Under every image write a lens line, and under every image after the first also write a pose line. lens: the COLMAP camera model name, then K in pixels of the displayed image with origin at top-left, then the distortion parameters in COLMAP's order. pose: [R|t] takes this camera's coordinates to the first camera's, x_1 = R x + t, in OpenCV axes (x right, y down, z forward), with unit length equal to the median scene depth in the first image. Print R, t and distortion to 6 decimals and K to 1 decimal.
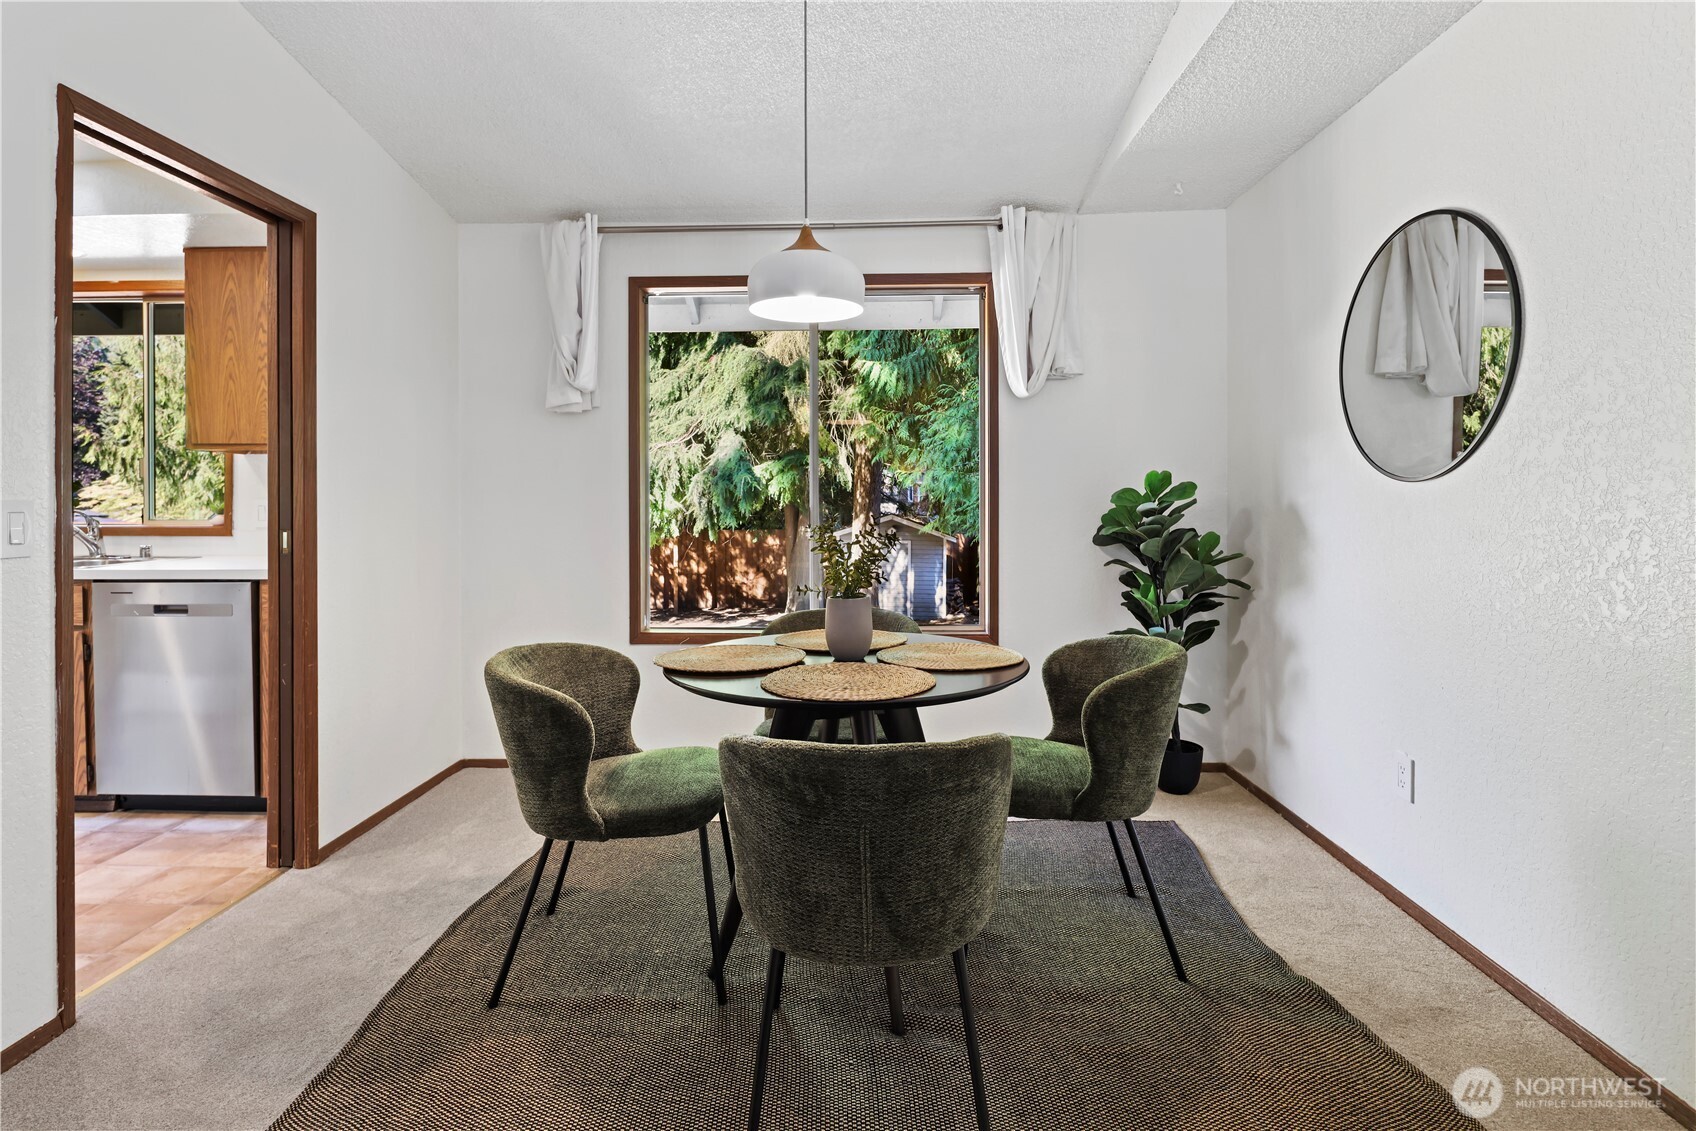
lens RADIAL K [[836.4, 0, 841.5], [0, 836.4, 507.6], [0, 0, 1]] dist [0.007502, -0.004782]
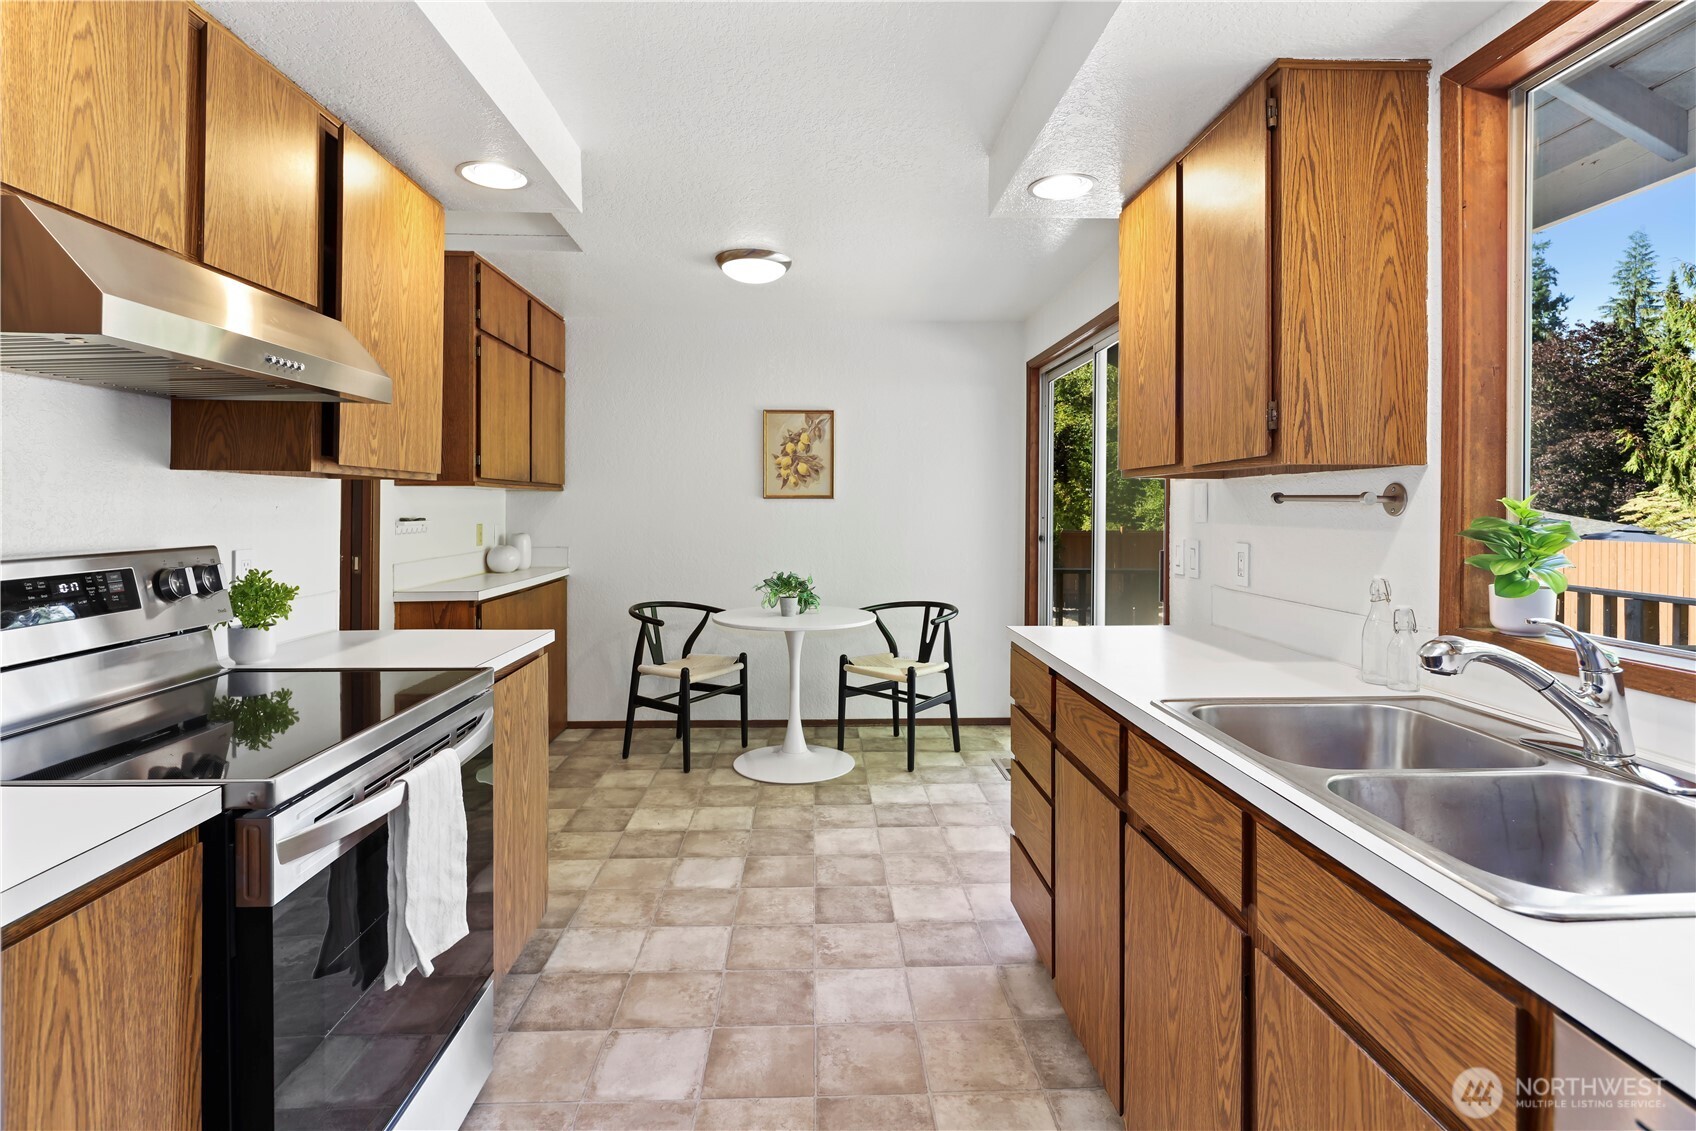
lens RADIAL K [[836.4, 0, 836.6], [0, 836.4, 505.4], [0, 0, 1]] dist [0.007502, -0.004782]
pose [[0.078810, -0.001864, -0.996888, -0.138540], [-0.012735, 0.999915, -0.002877, -0.008915], [0.996808, 0.012922, 0.078780, 0.160008]]
